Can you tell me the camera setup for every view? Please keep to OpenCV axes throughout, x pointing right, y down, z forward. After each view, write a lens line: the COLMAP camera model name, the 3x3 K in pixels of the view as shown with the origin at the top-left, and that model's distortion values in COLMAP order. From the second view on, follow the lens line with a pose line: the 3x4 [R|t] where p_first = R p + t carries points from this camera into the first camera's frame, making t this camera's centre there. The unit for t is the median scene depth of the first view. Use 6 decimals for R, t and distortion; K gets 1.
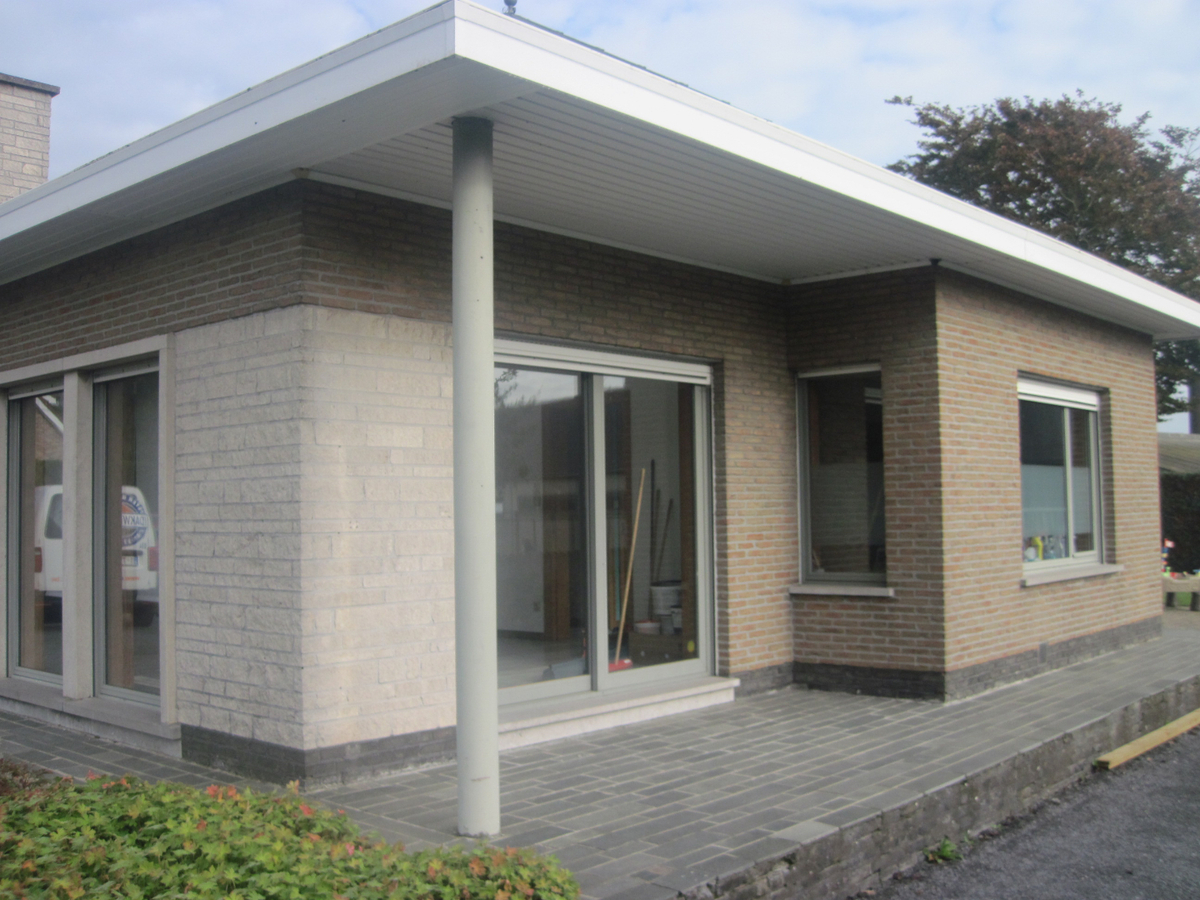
lens RADIAL K [[1234.2, 0, 604.4], [0, 1234.2, 439.4], [0, 0, 1]] dist [-0.185156, 0.158205]
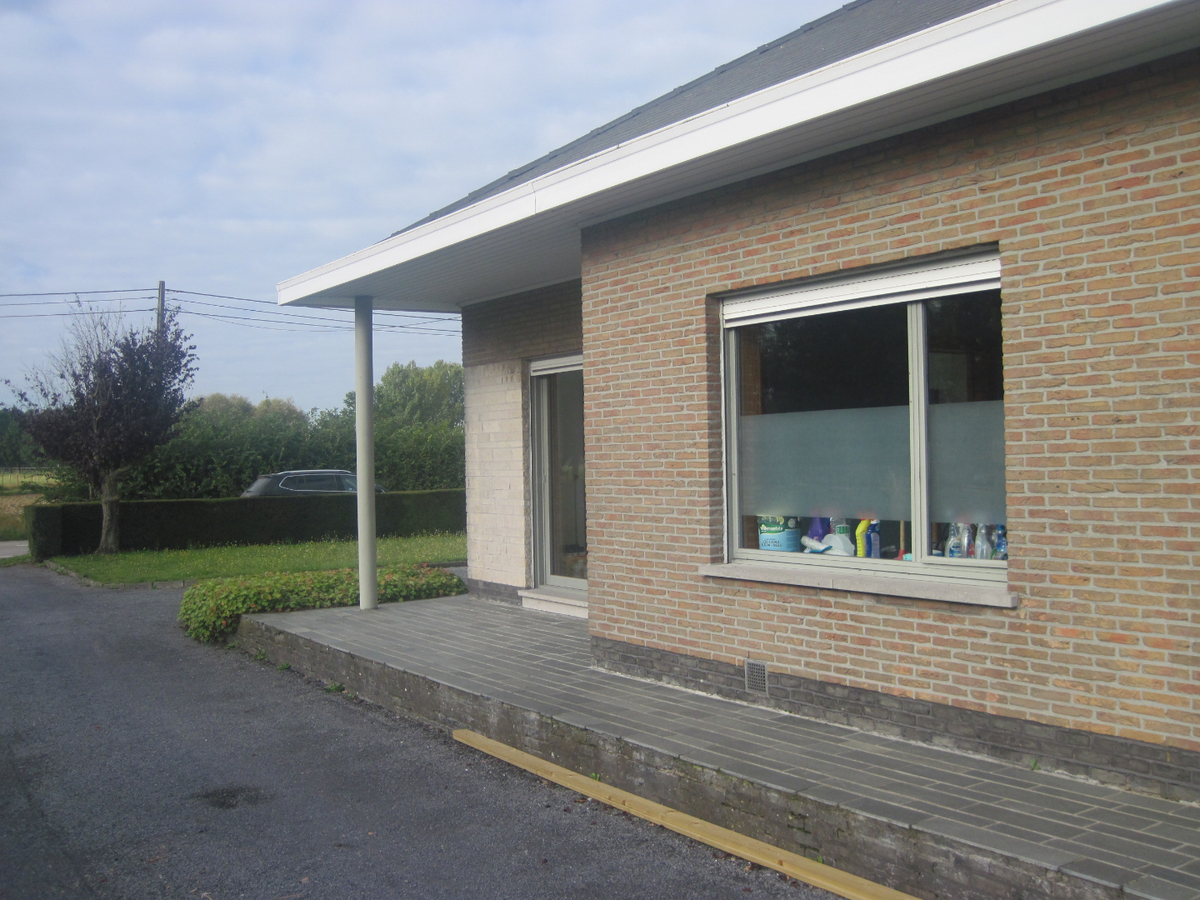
lens RADIAL K [[1234.2, 0, 604.4], [0, 1234.2, 439.4], [0, 0, 1]] dist [-0.185156, 0.158205]
pose [[-0.260513, 0.008010, -0.965437, 1.269670], [0.082292, 0.996511, -0.013938, 0.045318], [0.961957, -0.083079, -0.260264, 1.294408]]
